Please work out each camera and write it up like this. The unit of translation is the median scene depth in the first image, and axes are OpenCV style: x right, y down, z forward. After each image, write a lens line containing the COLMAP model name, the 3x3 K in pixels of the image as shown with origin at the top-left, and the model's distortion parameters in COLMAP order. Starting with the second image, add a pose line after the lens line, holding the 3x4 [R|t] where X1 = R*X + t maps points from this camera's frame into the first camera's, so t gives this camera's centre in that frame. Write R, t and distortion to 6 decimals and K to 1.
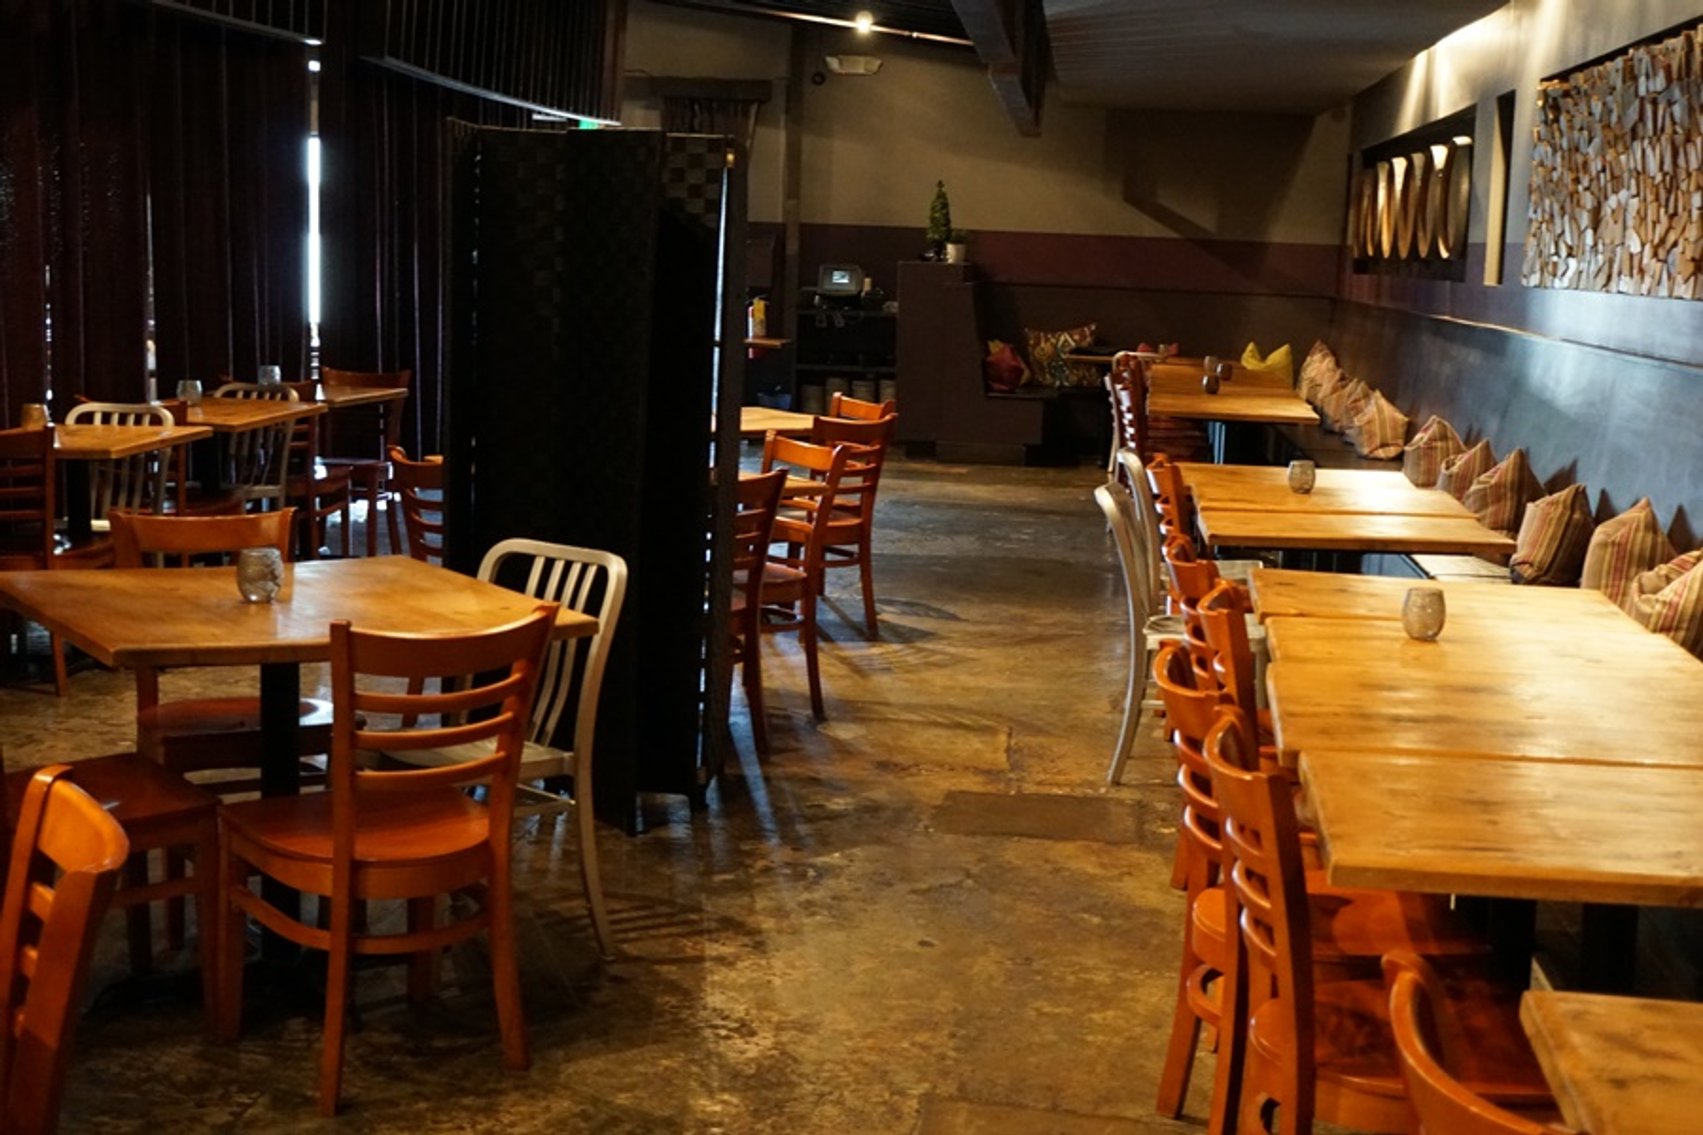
lens RADIAL K [[2041.1, 0, 851.5], [0, 2041.1, 567.5], [0, 0, 1]] dist [-0.036273, 0.028945]
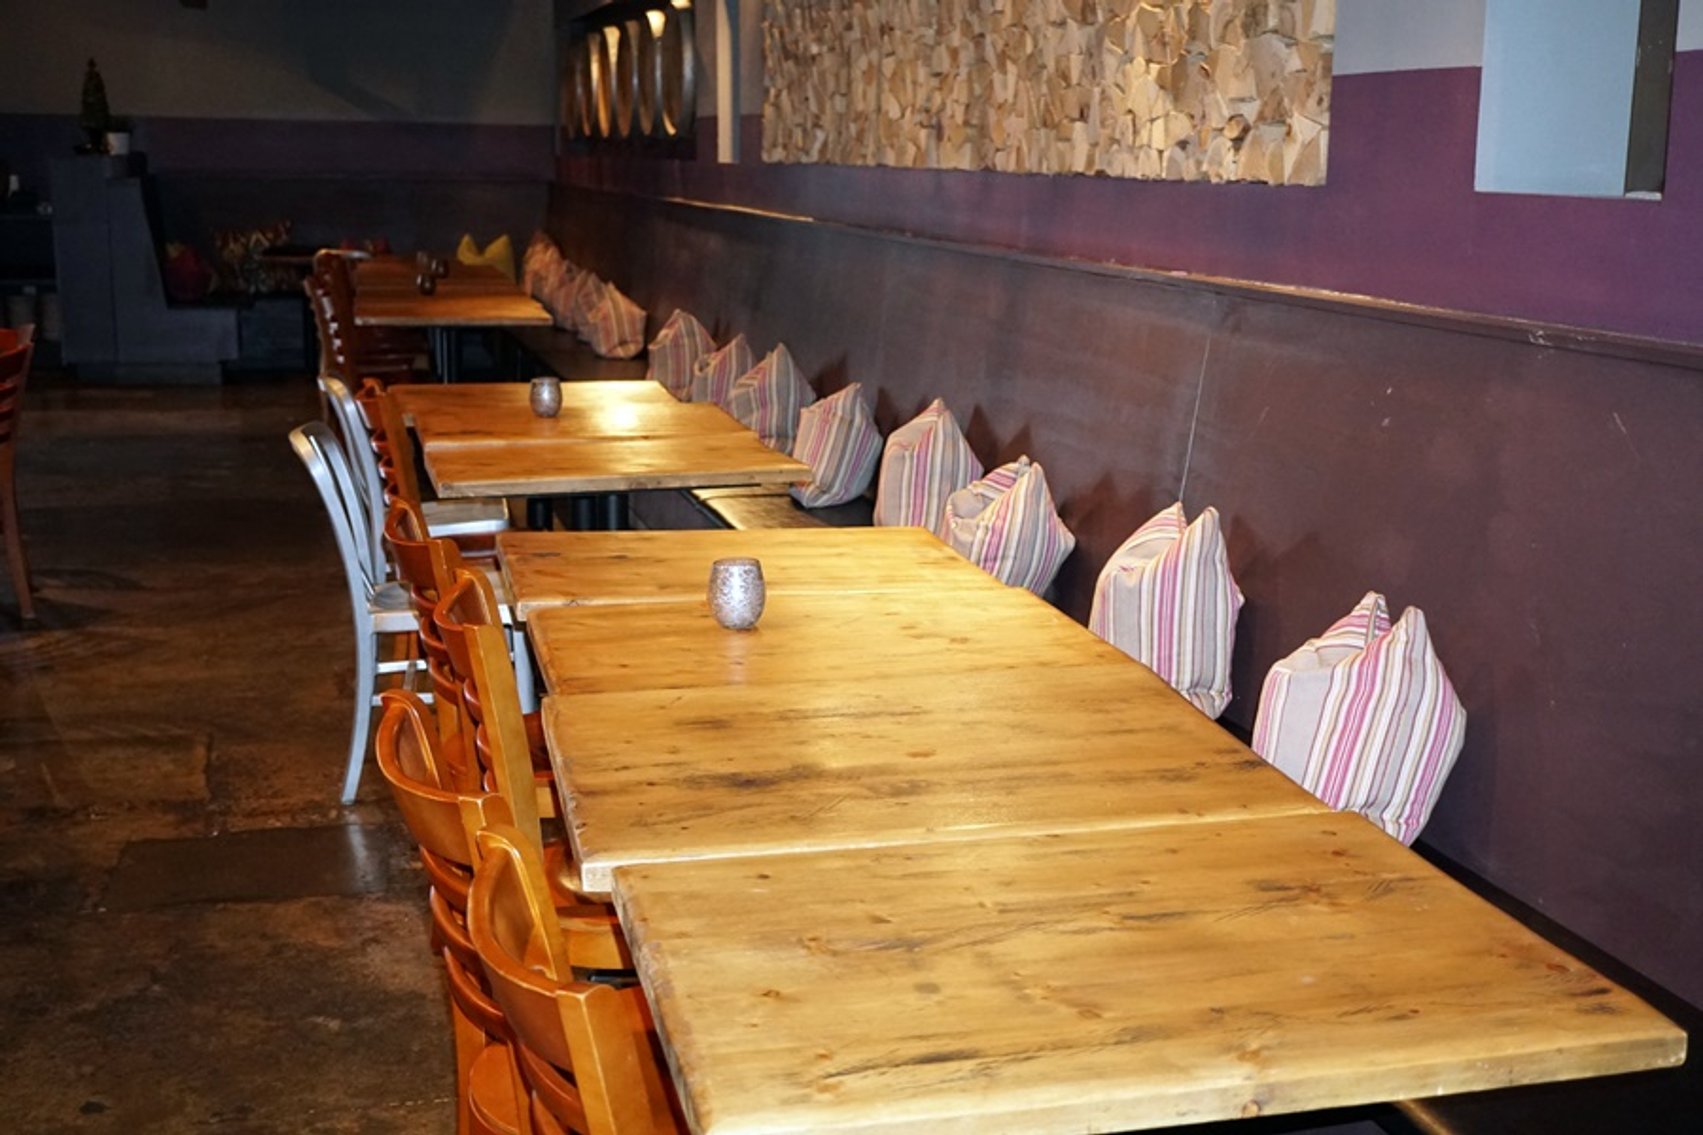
lens RADIAL K [[2041.1, 0, 851.5], [0, 2041.1, 567.5], [0, 0, 1]] dist [-0.036273, 0.028945]
pose [[0.928666, -0.091568, 0.359438, 0.025588], [0.072572, 0.995175, 0.066023, -0.016903], [-0.363749, -0.035228, 0.930831, 0.143843]]
